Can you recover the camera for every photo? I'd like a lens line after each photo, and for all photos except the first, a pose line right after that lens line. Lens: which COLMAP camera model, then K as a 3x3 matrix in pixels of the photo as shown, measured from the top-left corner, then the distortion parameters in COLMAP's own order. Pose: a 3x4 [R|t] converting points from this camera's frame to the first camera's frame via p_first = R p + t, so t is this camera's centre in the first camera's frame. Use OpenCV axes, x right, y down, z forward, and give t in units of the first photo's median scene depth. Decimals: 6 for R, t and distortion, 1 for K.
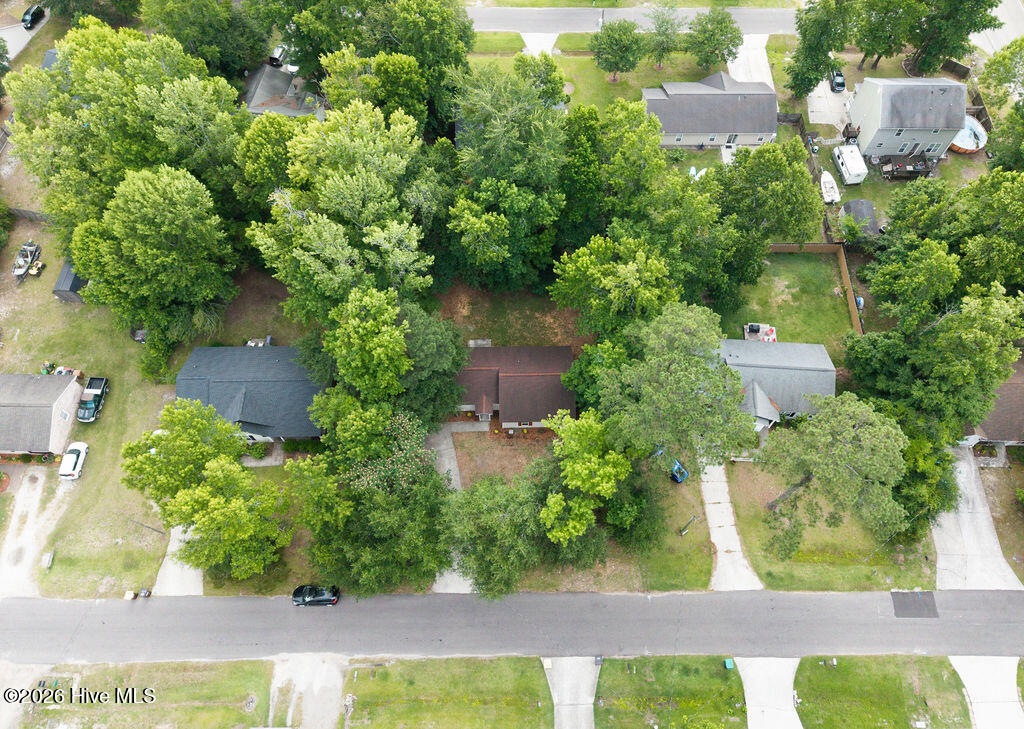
lens RADIAL K [[721.8, 0, 534.5], [0, 721.8, 326.7], [0, 0, 1]] dist [0.034763, -0.043541]
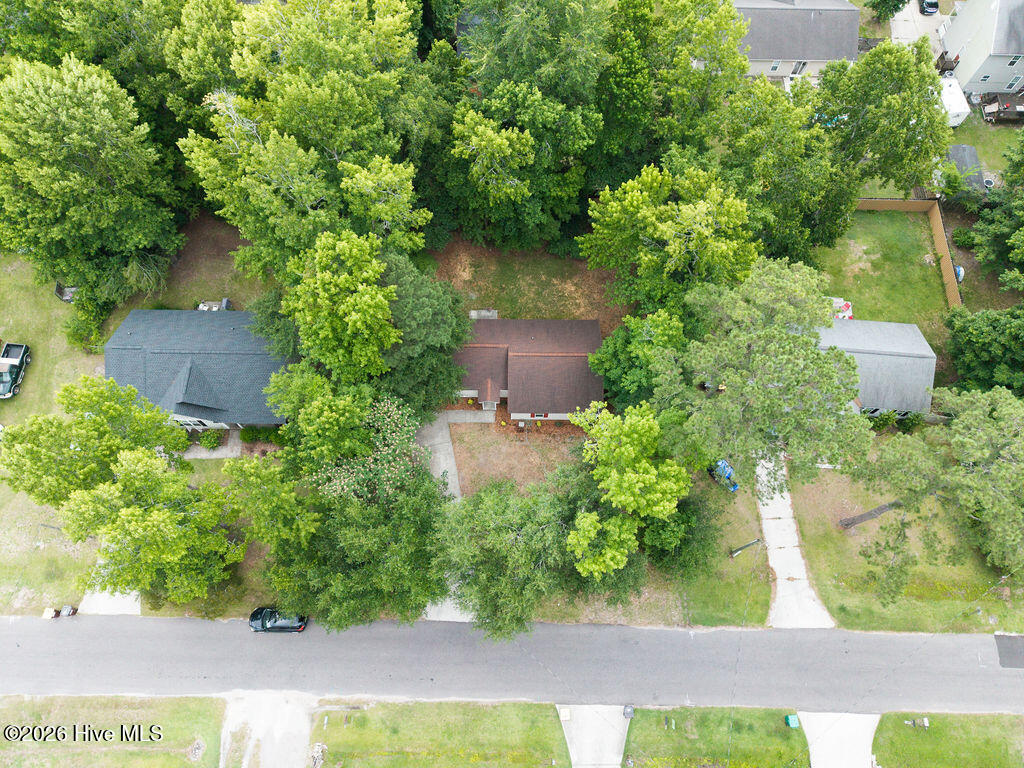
lens RADIAL K [[688.1, 0, 514.4], [0, 688.1, 385.1], [0, 0, 1]] dist [0.055177, -0.060532]
pose [[0.999614, 0.024273, -0.013511, -0.034157], [-0.022684, 0.993955, 0.107415, 0.021389], [0.016036, -0.107067, 0.994122, 0.260299]]
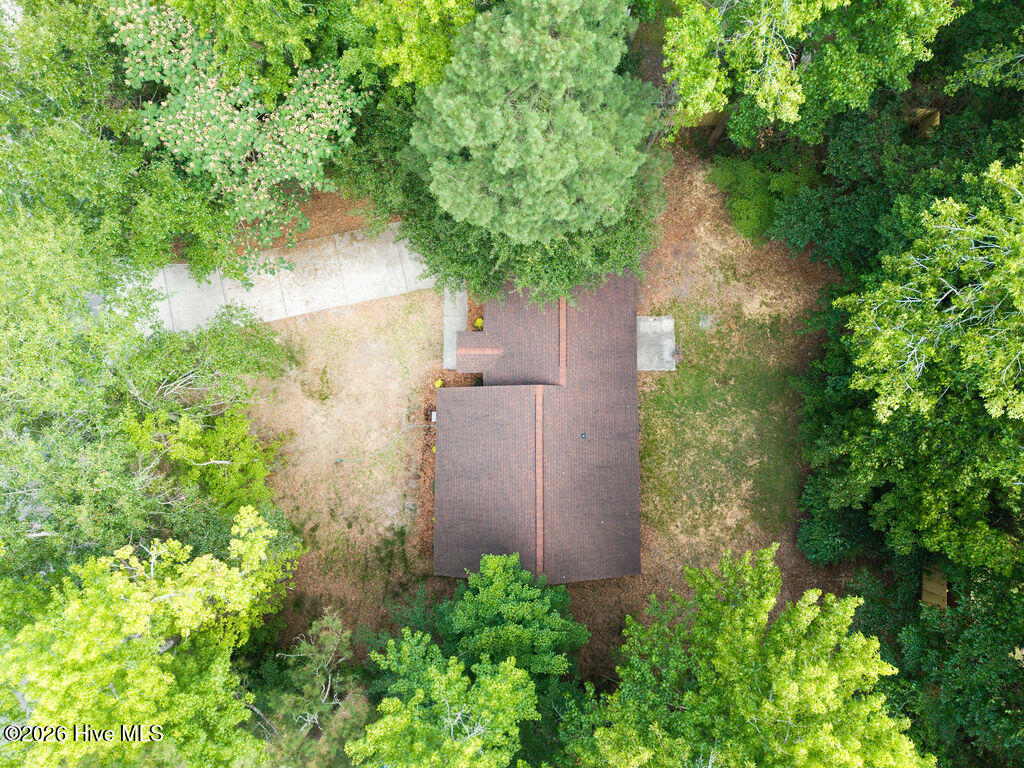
lens RADIAL K [[688.1, 0, 514.4], [0, 688.1, 385.1], [0, 0, 1]] dist [0.055177, -0.060532]
pose [[-0.024122, 0.996148, -0.084309, -0.019415], [-0.880700, 0.018732, 0.473303, -0.104414], [0.473059, 0.085668, 0.876856, 0.716733]]
